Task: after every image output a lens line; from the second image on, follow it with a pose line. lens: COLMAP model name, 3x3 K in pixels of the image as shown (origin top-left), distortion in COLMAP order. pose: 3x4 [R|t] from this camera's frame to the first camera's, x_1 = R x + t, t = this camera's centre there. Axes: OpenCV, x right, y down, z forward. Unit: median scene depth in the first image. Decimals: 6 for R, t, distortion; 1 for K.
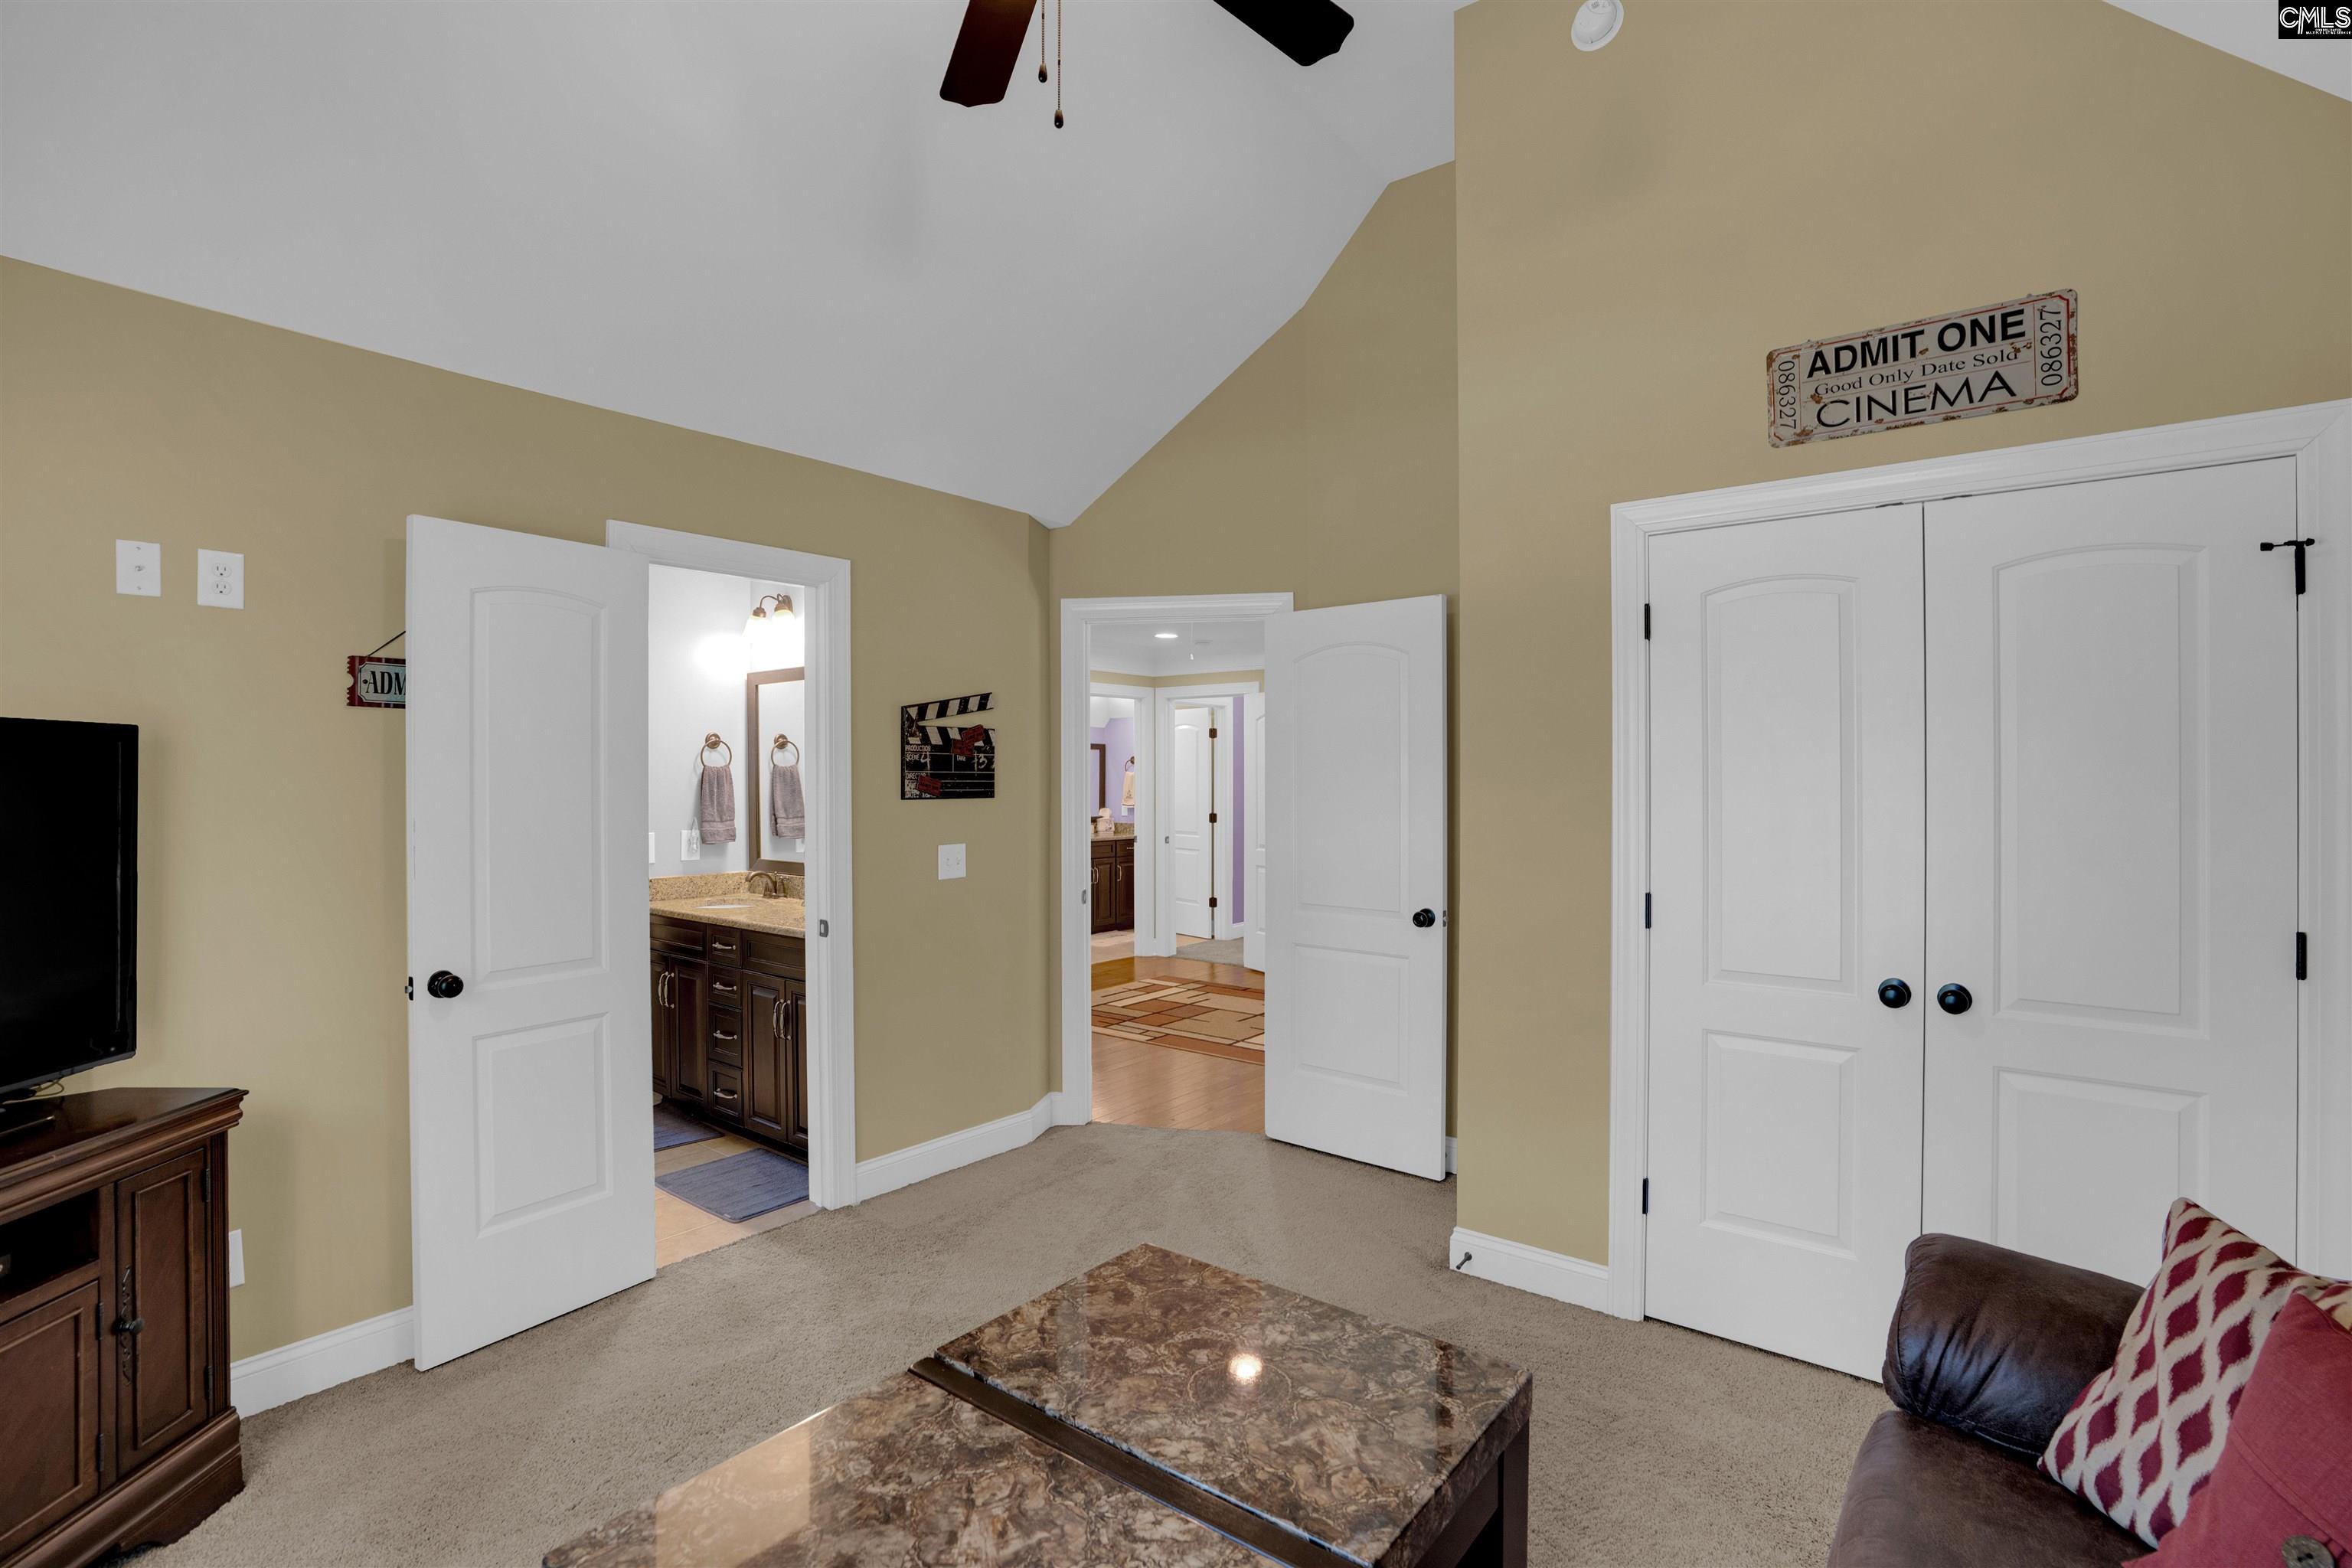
lens RADIAL K [[1088.9, 0, 1176.0], [0, 1088.9, 777.6], [0, 0, 1]] dist [-0.004529, 0.000096]
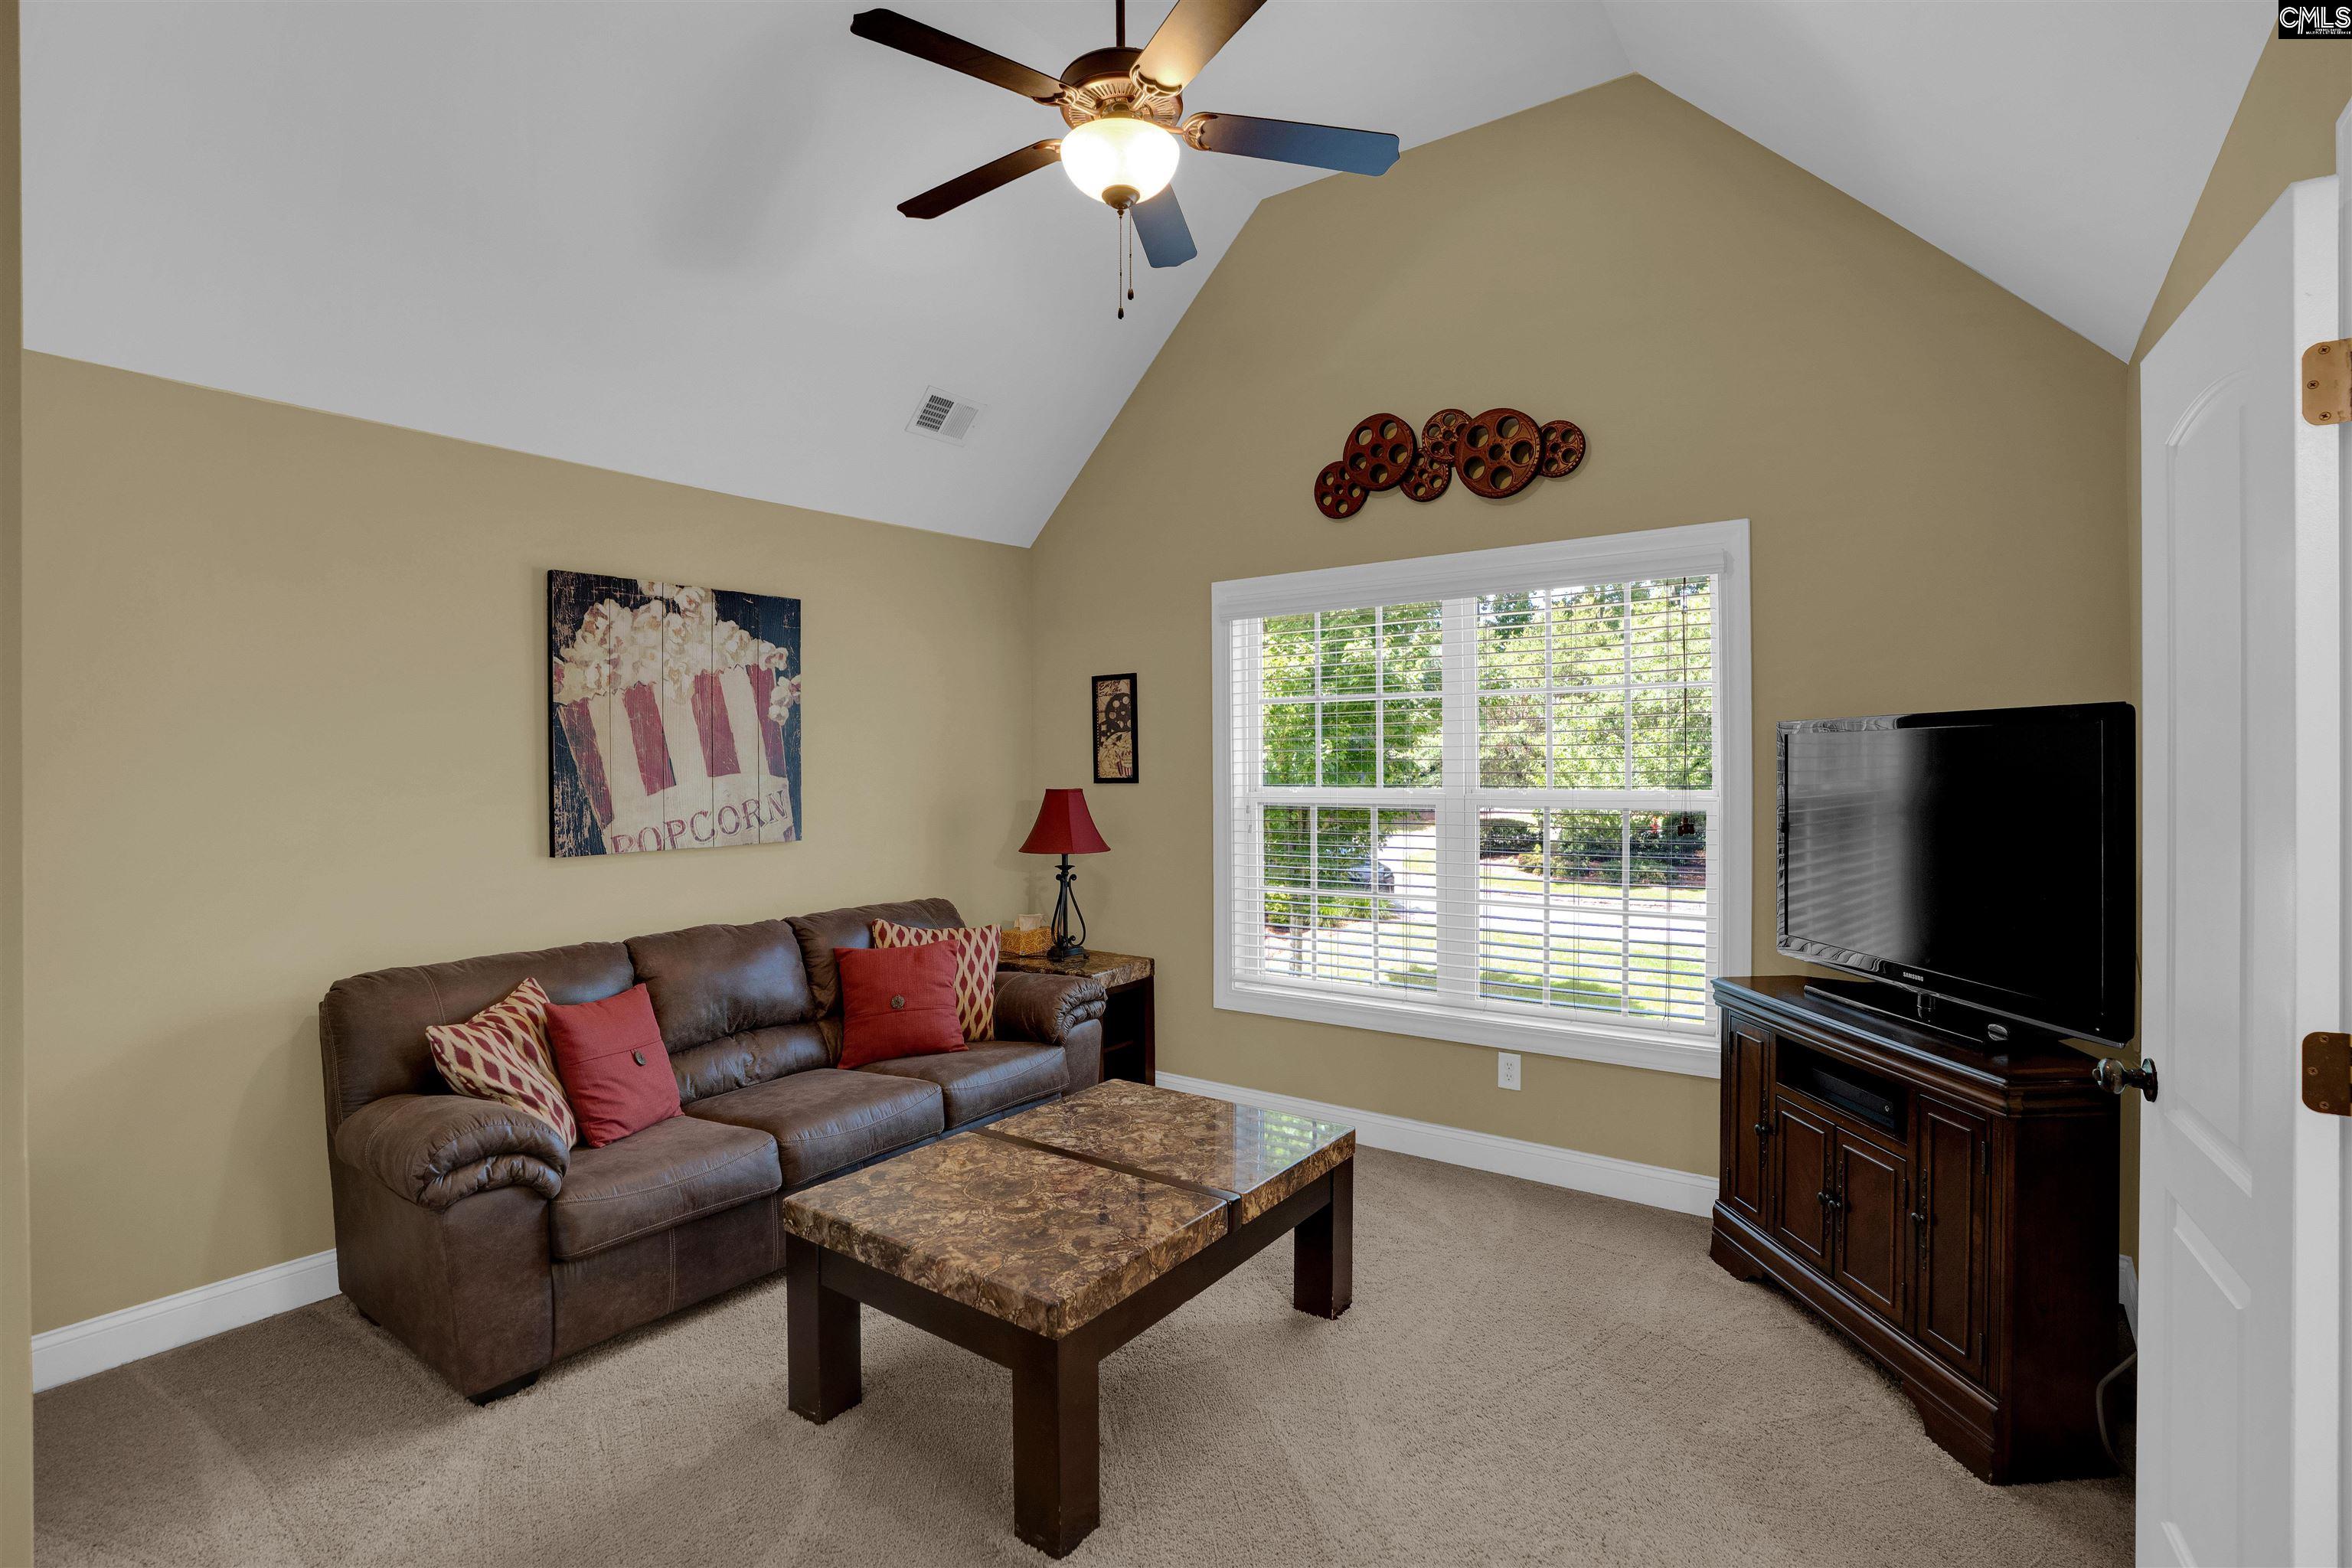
lens RADIAL K [[1088.9, 0, 1177.6], [0, 1088.9, 780.5], [0, 0, 1]] dist [-0.004529, 0.000096]
pose [[-0.999210, 0.010667, -0.038276, -0.120074], [0.010089, 0.999833, 0.015249, -0.000446], [0.038433, 0.014851, -0.999151, 2.313811]]
